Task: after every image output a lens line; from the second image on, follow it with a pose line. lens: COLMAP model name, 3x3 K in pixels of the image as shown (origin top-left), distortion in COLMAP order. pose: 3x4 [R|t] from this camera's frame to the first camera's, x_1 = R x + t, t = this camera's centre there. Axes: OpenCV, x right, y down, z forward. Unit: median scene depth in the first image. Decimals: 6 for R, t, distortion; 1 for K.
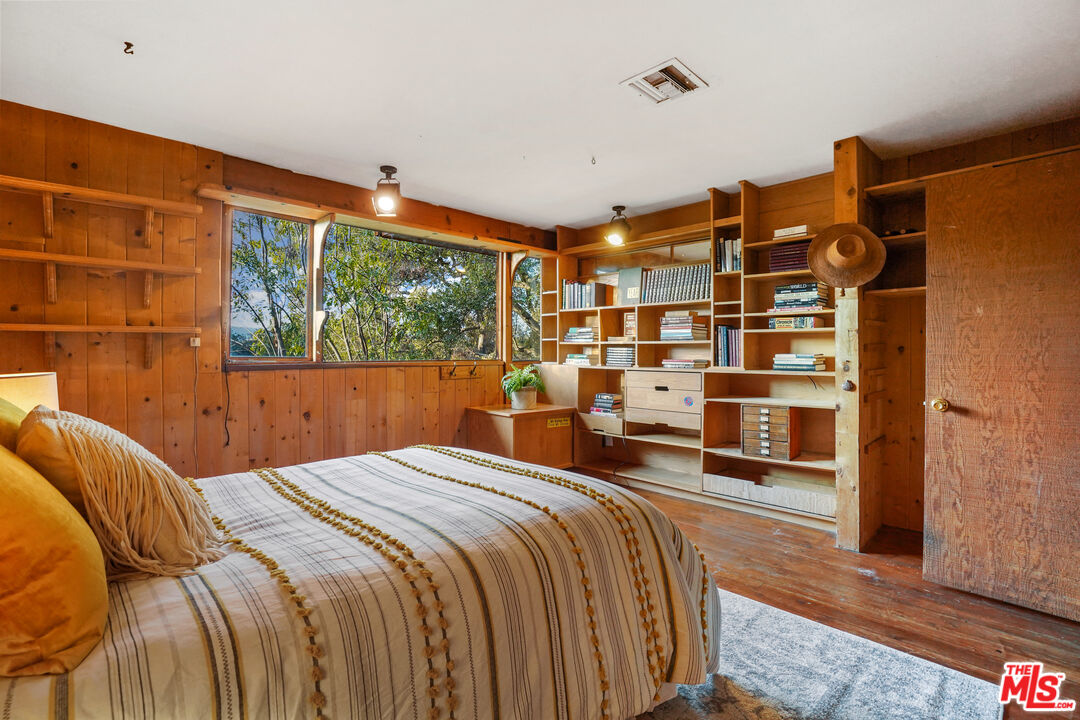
lens RADIAL K [[490.7, 0, 553.8], [0, 490.7, 357.0], [0, 0, 1]] dist [-0.000220, 0.000074]
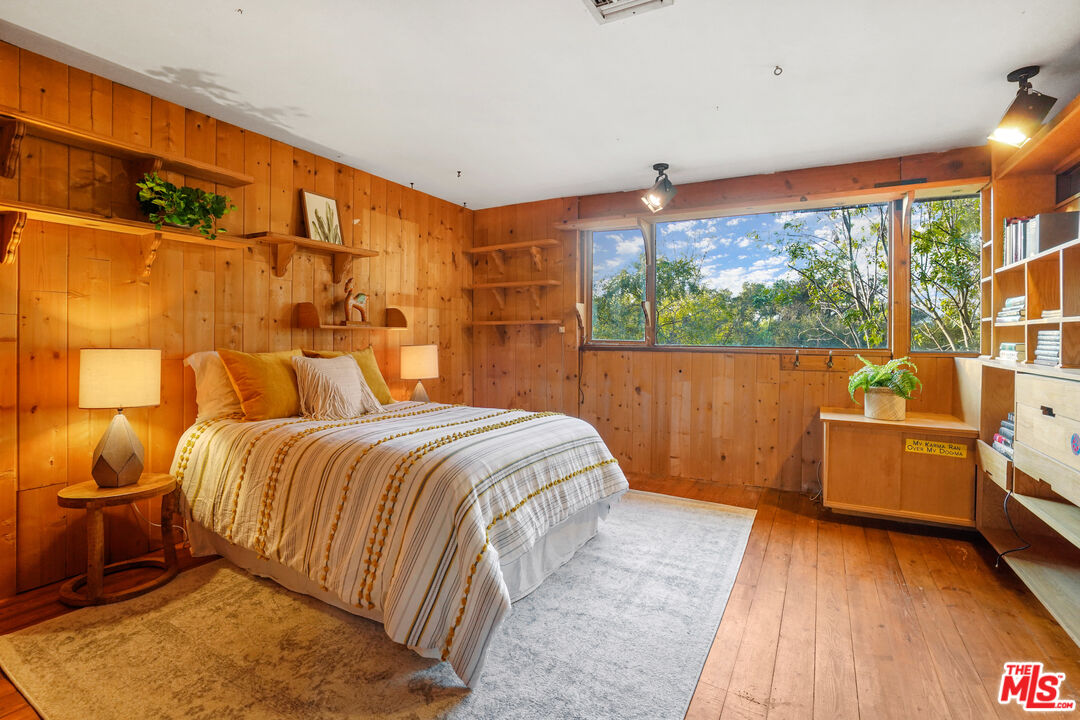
lens RADIAL K [[528.8, 0, 541.4], [0, 528.8, 336.3], [0, 0, 1]] dist [-0.048831, 0.000627]
pose [[0.301851, 0.008002, -0.953322, 0.678223], [-0.012591, 0.999911, 0.004406, -0.014542], [0.953272, 0.010674, 0.301925, 0.405012]]
